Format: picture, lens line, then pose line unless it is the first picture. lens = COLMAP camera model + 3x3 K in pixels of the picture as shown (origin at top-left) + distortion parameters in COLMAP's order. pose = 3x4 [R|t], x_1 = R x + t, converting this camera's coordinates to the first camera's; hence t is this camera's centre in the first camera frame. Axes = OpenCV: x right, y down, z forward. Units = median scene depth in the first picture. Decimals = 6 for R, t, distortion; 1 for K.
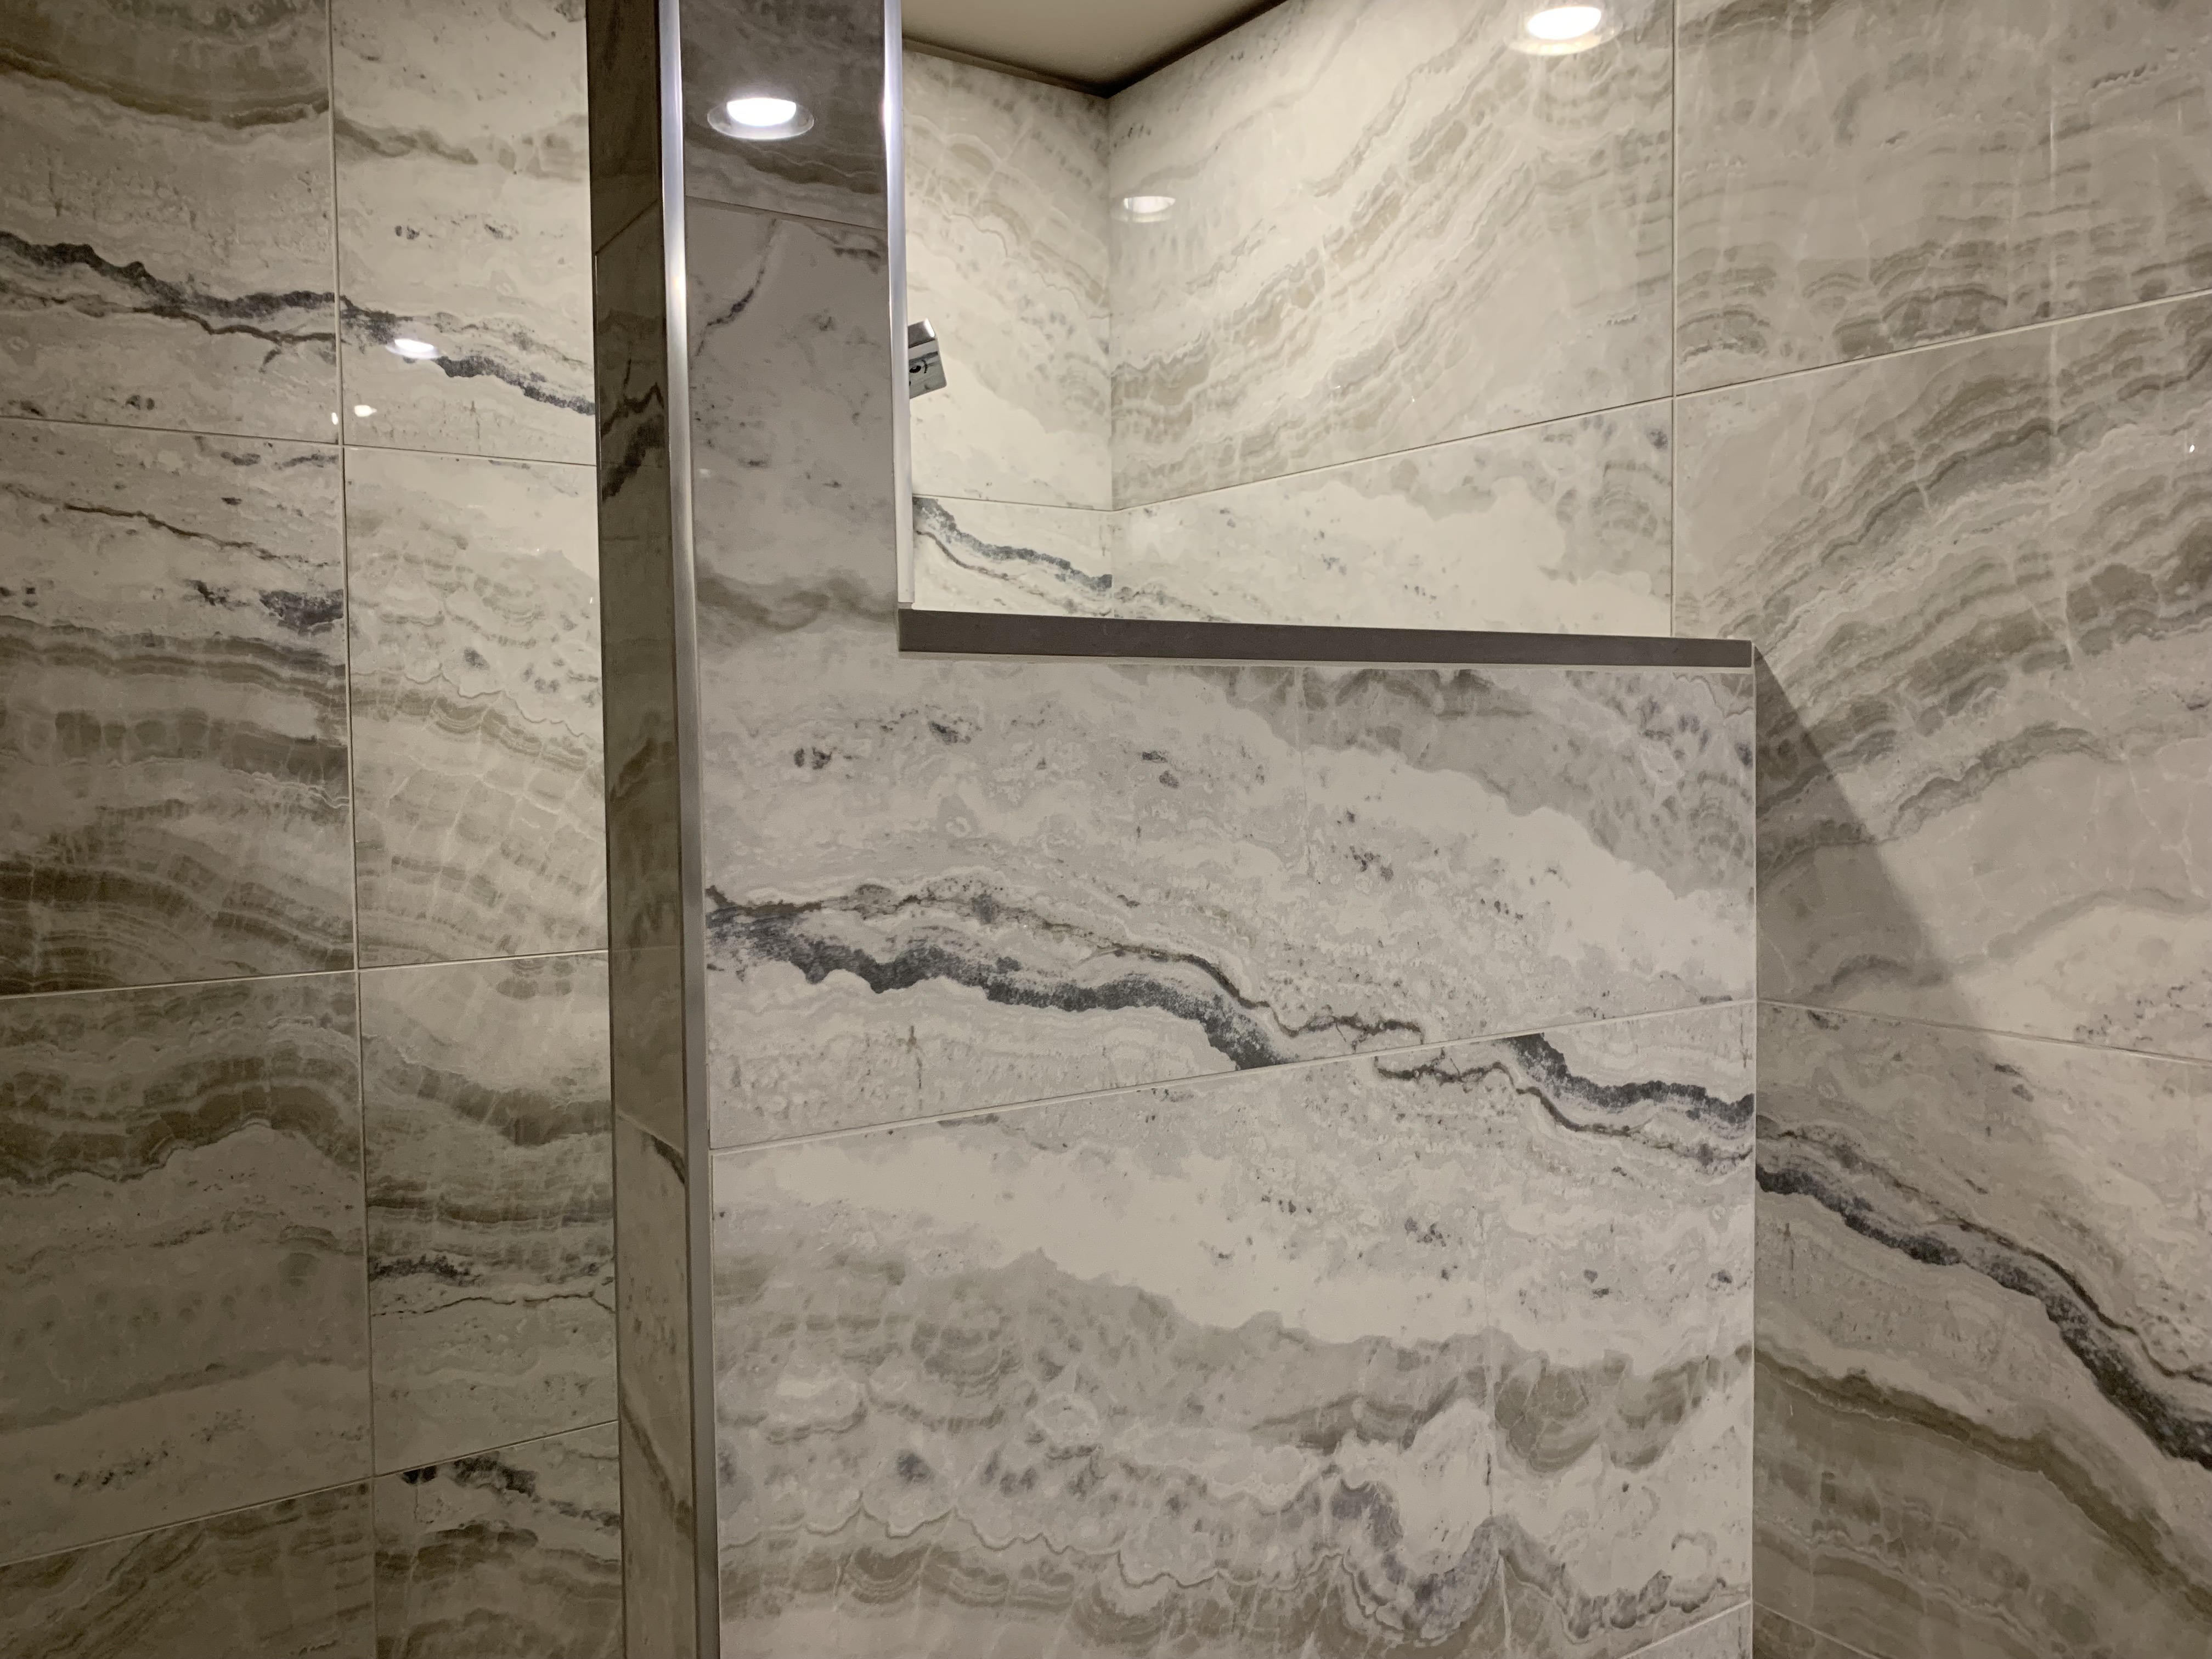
lens RADIAL K [[1697.0, 0, 1113.0], [0, 1697.0, 813.7], [0, 0, 1]] dist [0.025937, -0.027319]
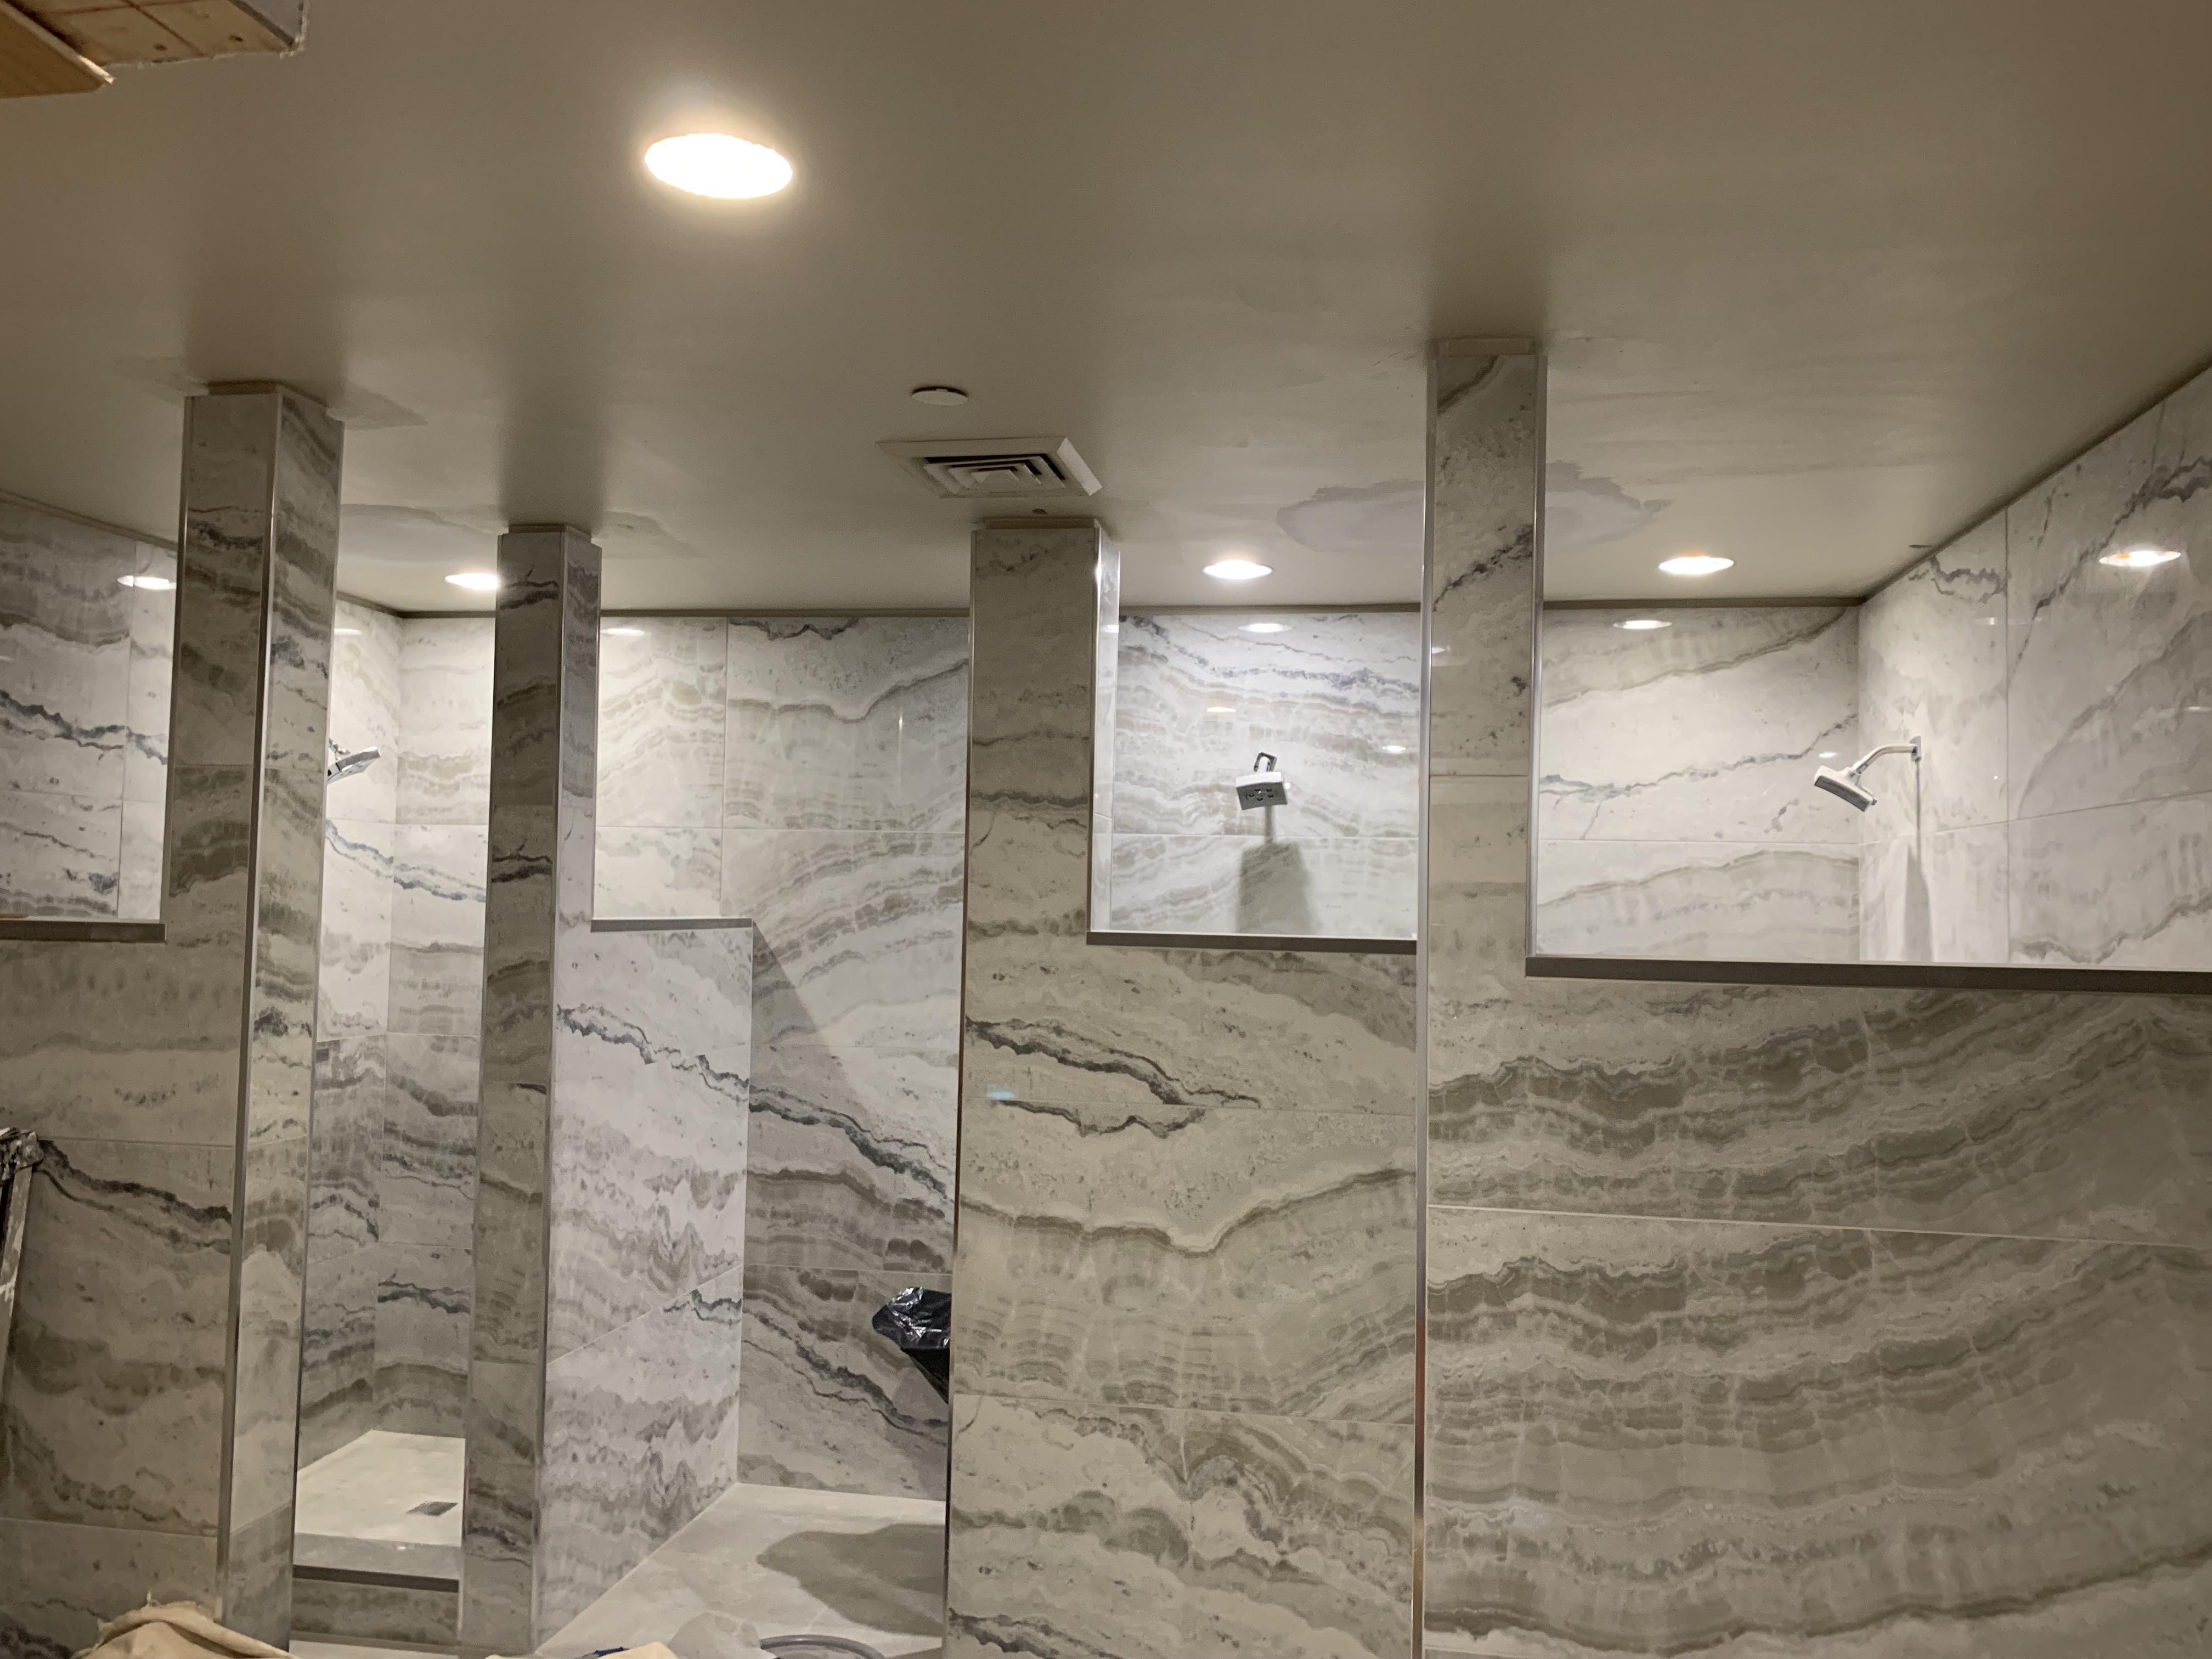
lens RADIAL K [[1697.0, 0, 1113.1], [0, 1697.0, 830.6], [0, 0, 1]] dist [0.025937, -0.027319]
pose [[0.690148, 0.053415, 0.721695, -1.306630], [0.007515, 0.996689, -0.080954, -0.012002], [-0.723629, 0.061294, 0.687462, -1.449204]]
